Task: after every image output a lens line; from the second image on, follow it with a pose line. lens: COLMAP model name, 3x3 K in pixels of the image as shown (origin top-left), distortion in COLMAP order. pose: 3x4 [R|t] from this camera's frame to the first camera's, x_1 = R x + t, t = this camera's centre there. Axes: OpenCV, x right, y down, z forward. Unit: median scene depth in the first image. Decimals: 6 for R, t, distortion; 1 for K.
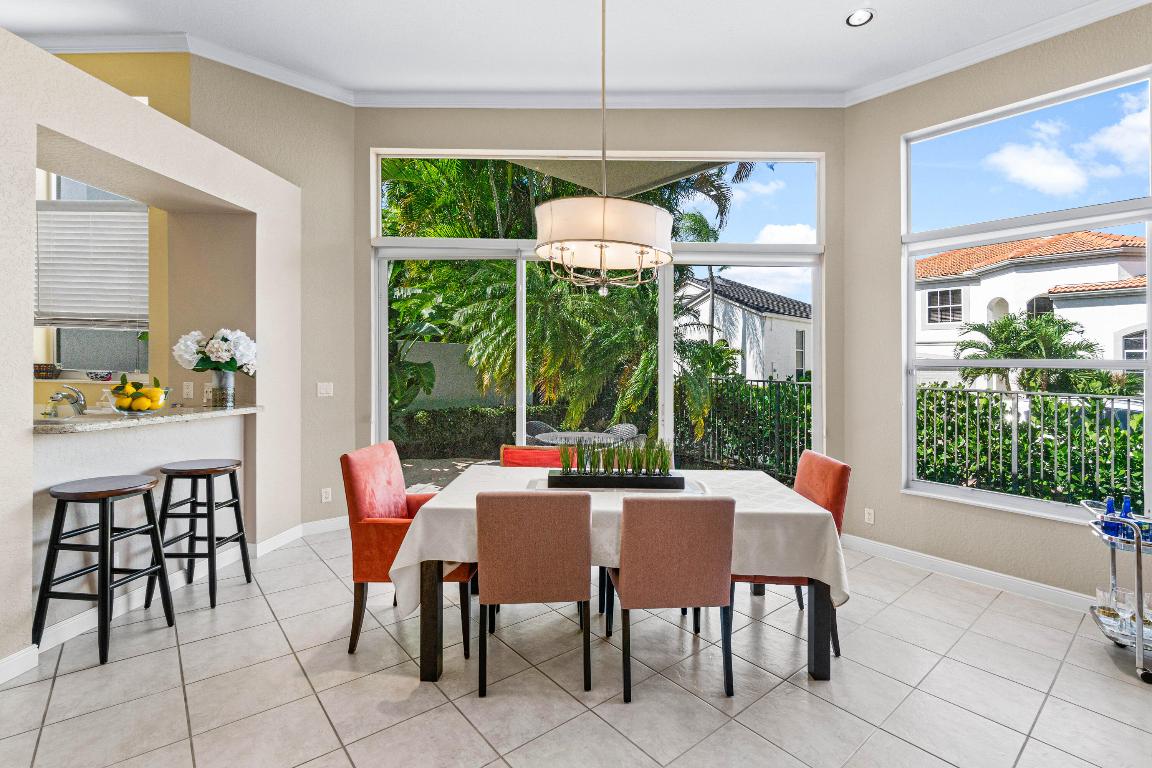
lens RADIAL K [[524.2, 0, 610.0], [0, 524.2, 370.0], [0, 0, 1]] dist [0.001059, -0.000323]
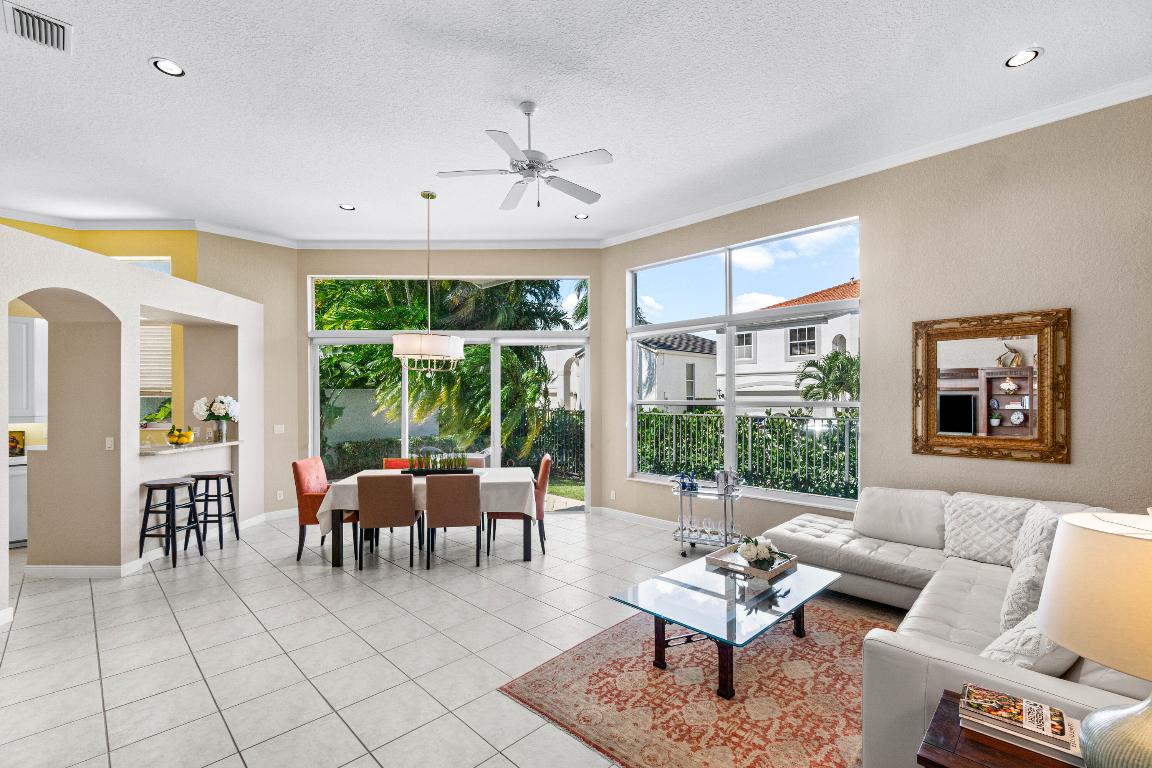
lens RADIAL K [[500.4, 0, 572.3], [0, 500.4, 378.1], [0, 0, 1]] dist [-0.000501, -0.000112]
pose [[0.998238, -0.024373, 0.054093, 0.363584], [0.026584, 0.998824, -0.040546, -0.042926], [-0.053042, 0.041912, 0.997712, -0.773608]]
